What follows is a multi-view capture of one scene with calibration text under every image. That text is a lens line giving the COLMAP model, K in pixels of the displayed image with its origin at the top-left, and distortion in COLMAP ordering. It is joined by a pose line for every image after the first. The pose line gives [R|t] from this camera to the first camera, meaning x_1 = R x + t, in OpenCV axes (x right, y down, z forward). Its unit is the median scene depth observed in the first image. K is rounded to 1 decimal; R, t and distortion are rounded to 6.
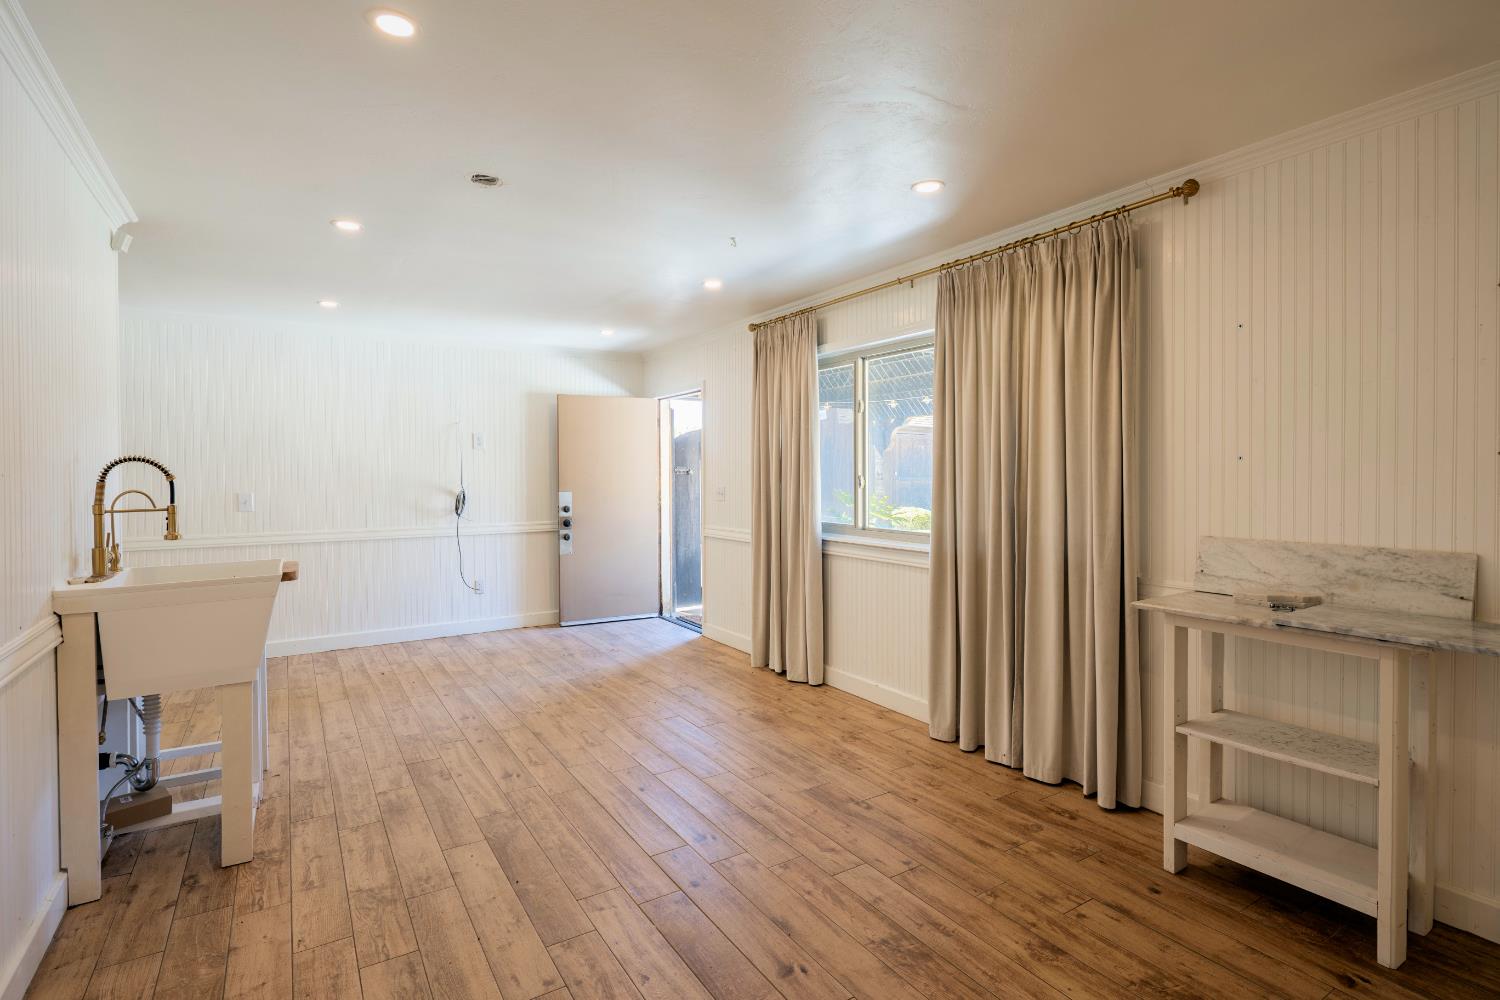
lens RADIAL K [[726.8, 0, 746.2], [0, 726.8, 486.5], [0, 0, 1]] dist [0.002527, -0.003551]
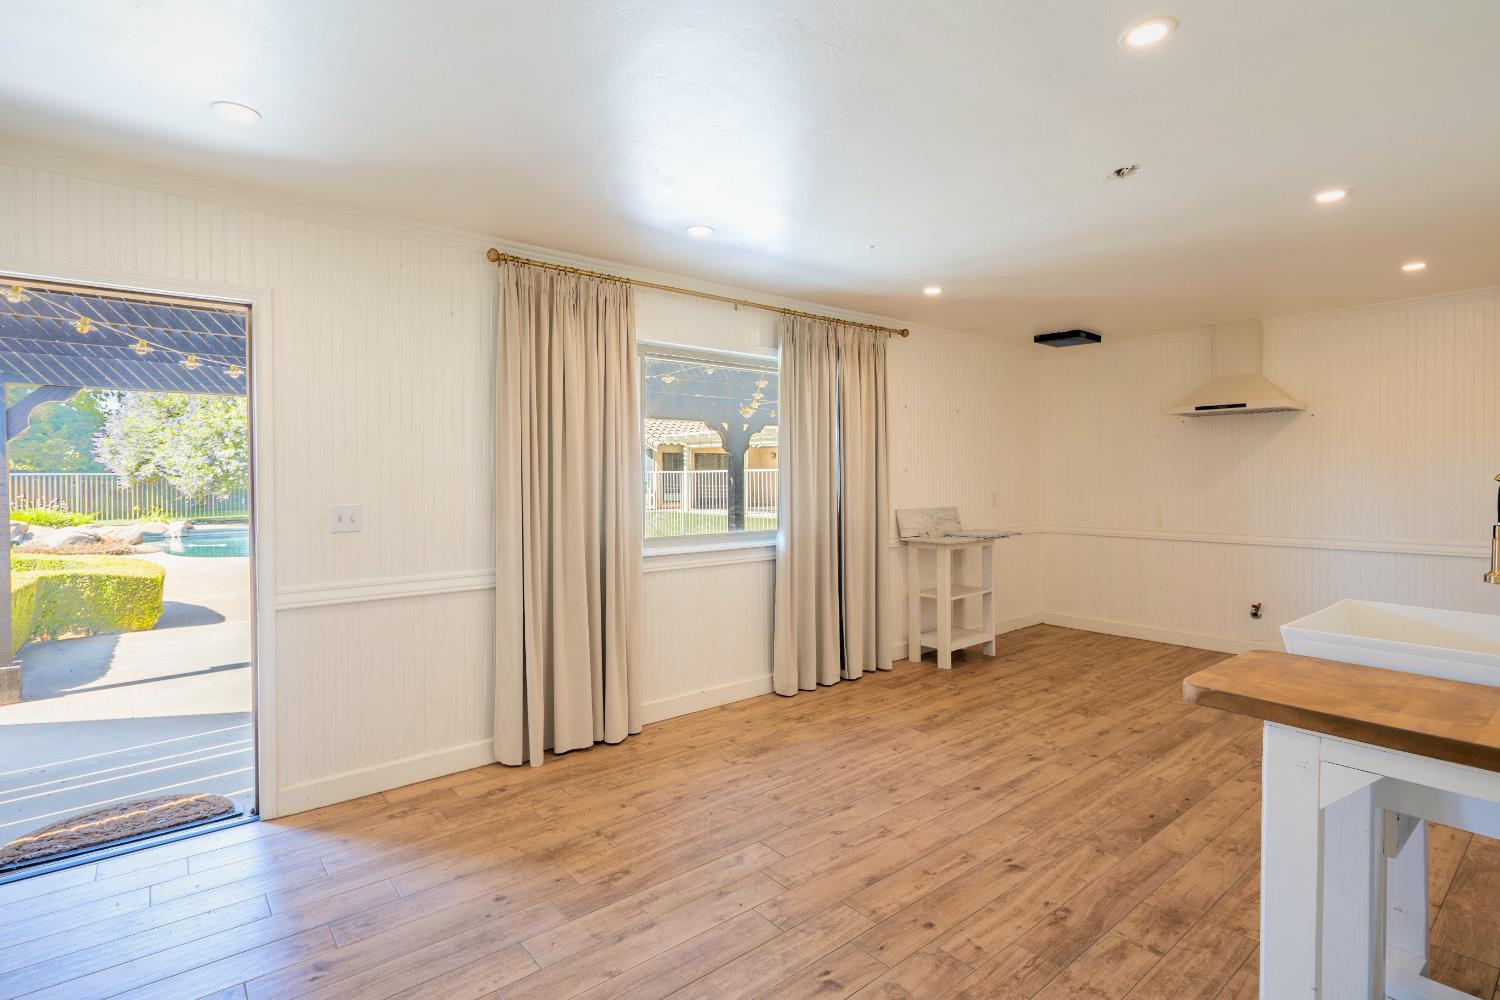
lens RADIAL K [[726.8, 0, 746.2], [0, 726.8, 486.5], [0, 0, 1]] dist [0.002527, -0.003551]
pose [[-0.120365, -0.008584, 0.992693, -1.165336], [0.025404, 0.999609, 0.011724, -0.025348], [-0.992405, 0.026629, -0.120100, 1.505769]]
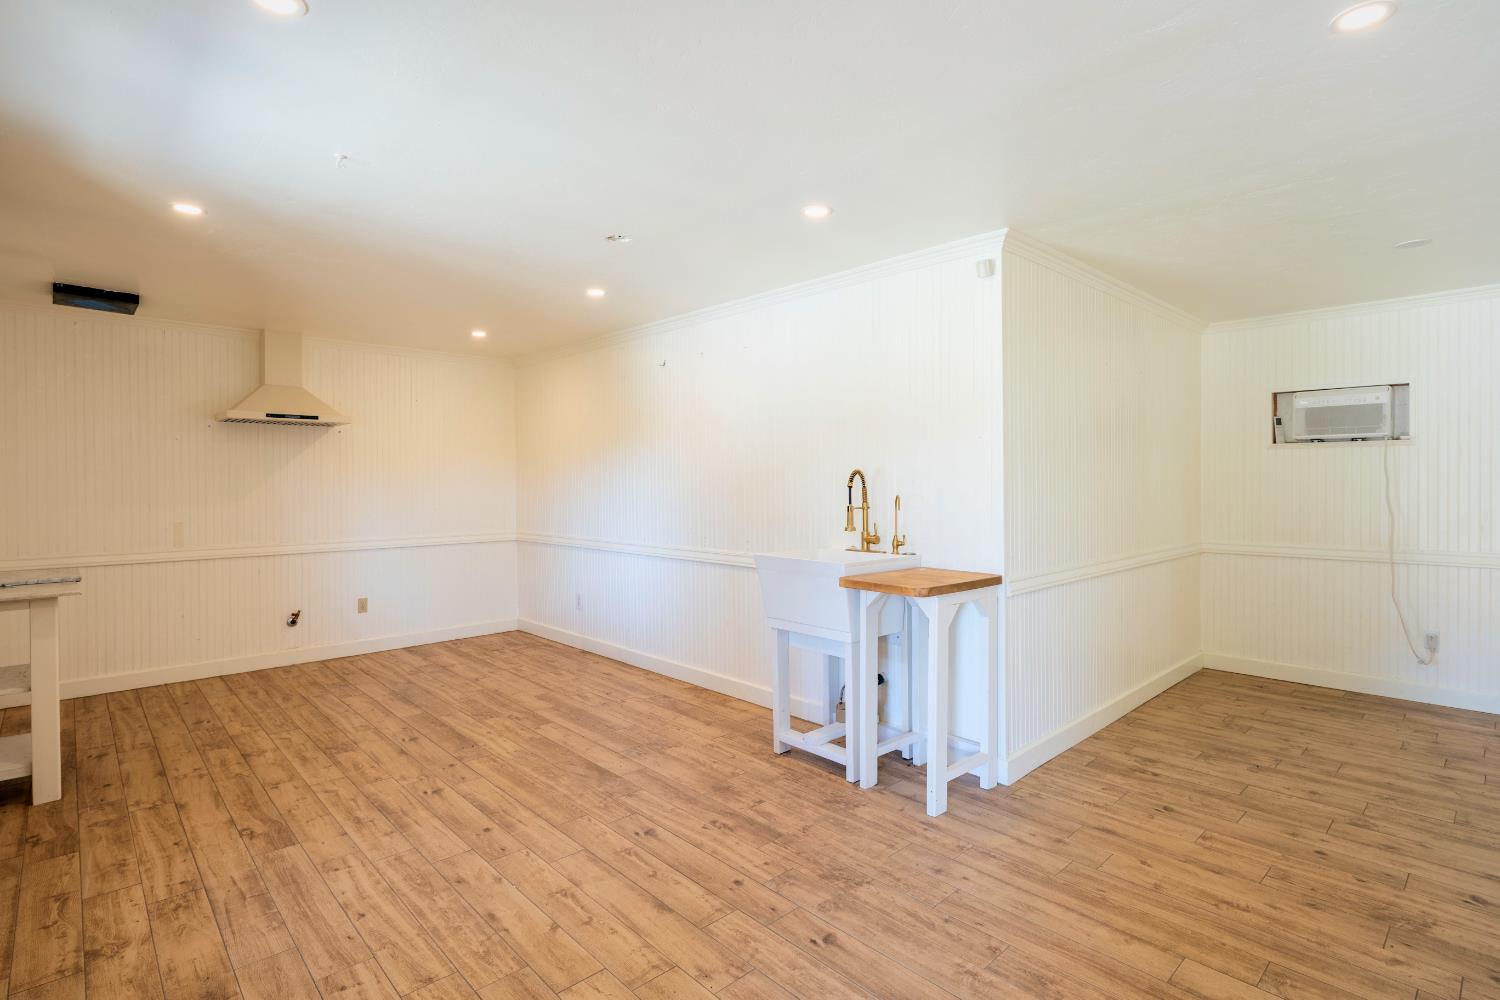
lens RADIAL K [[726.8, 0, 746.2], [0, 726.8, 486.5], [0, 0, 1]] dist [0.002527, -0.003551]
pose [[-0.982604, 0.009169, -0.185489, -0.313373], [0.004489, 0.999661, 0.025638, -0.040449], [0.185661, 0.024359, -0.982312, 2.054878]]
